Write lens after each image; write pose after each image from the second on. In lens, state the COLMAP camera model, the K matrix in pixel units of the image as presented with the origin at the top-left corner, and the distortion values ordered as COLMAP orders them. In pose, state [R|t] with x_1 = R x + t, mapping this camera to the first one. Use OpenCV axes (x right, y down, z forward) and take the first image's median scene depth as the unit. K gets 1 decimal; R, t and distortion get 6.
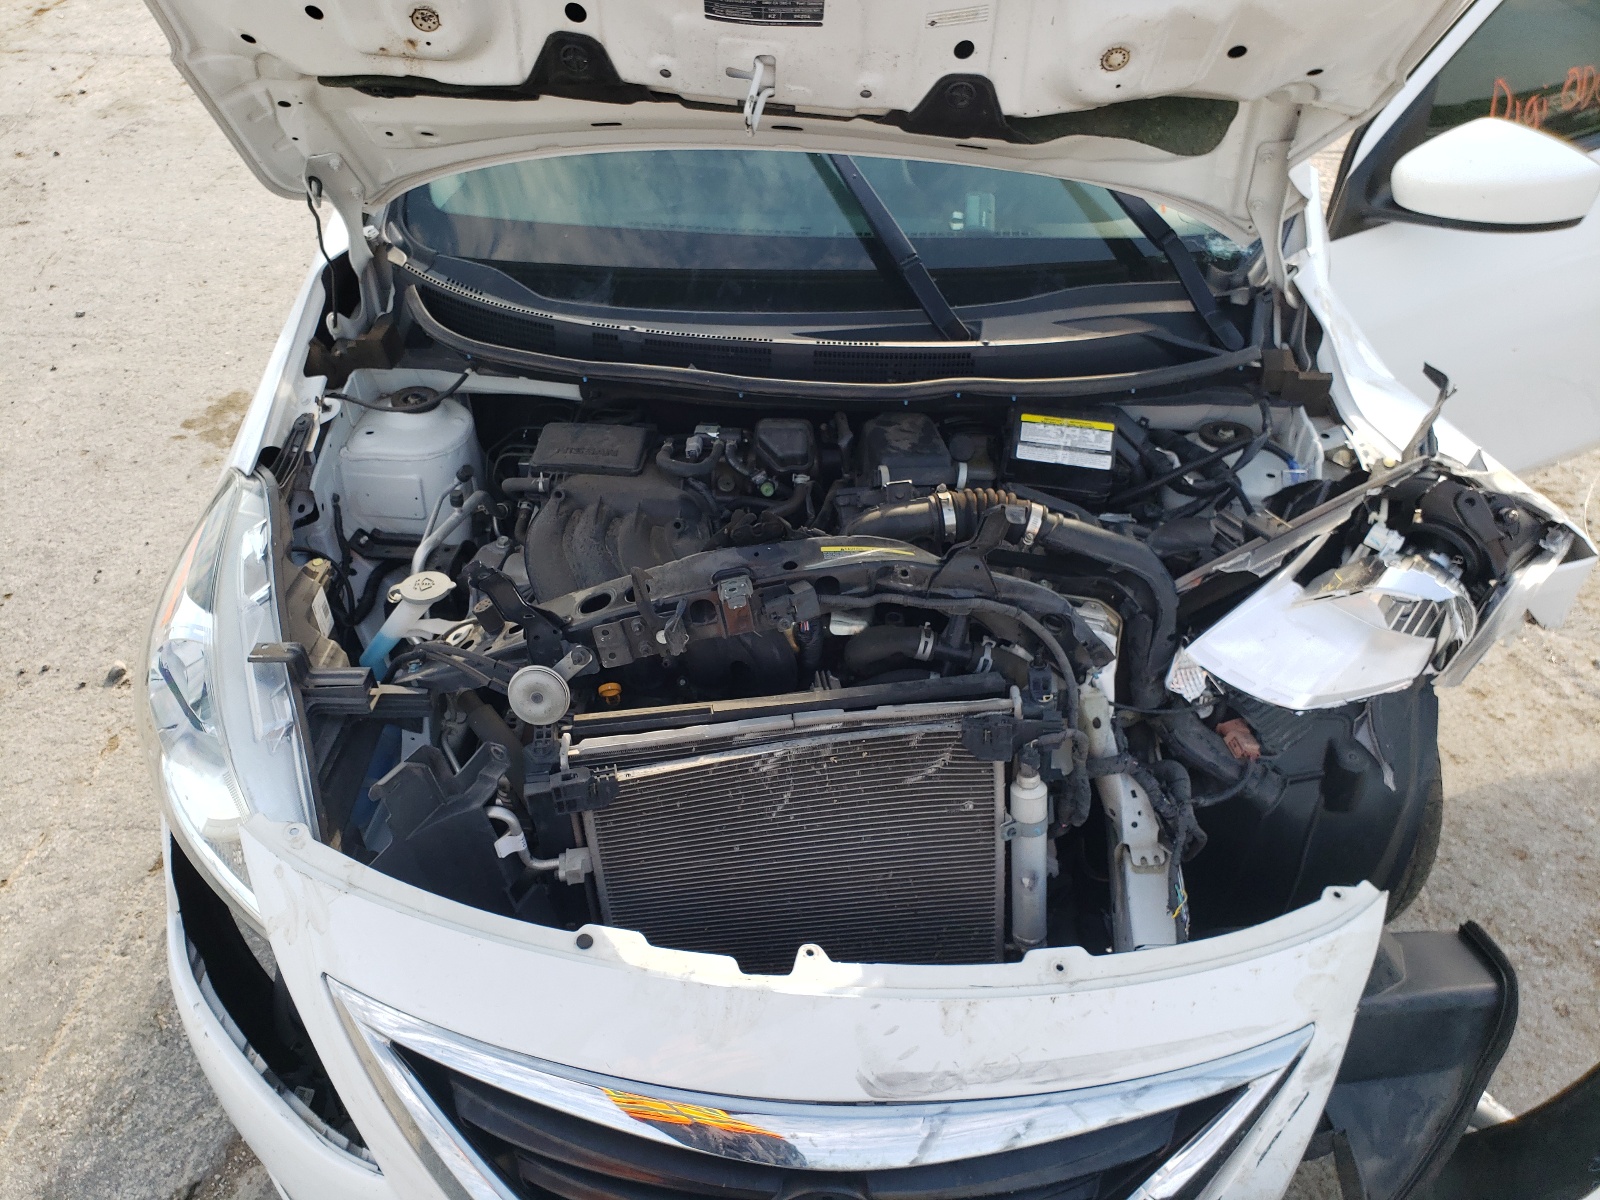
lens RADIAL K [[1274.0, 0, 762.3], [0, 1274.0, 597.5], [0, 0, 1]] dist [-0.039657, 0.064897]
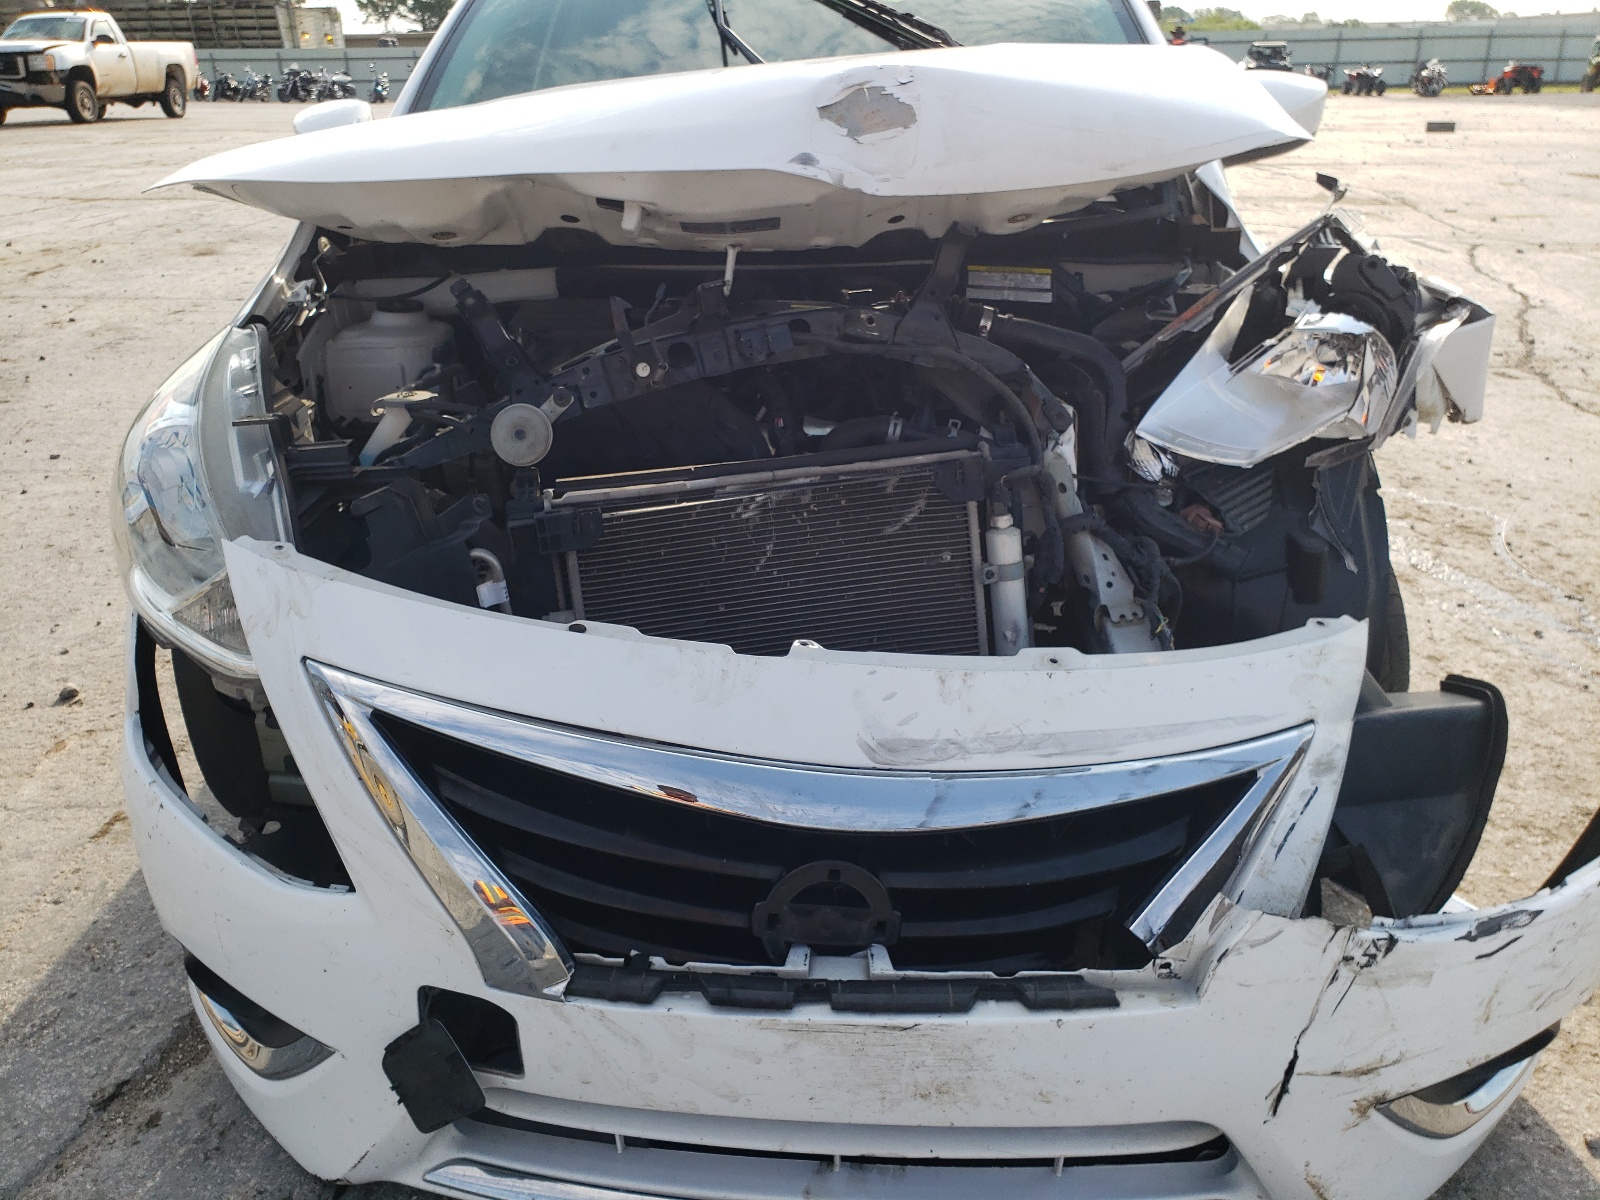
lens RADIAL K [[1267.6, 0, 800.0], [0, 1267.6, 600.0], [0, 0, 1]] dist [-0.008556, 0.009540]
pose [[0.997145, -0.037887, 0.065315, -0.023456], [0.053829, 0.963287, -0.263023, 0.452257], [-0.052952, 0.265788, 0.962576, 0.038455]]
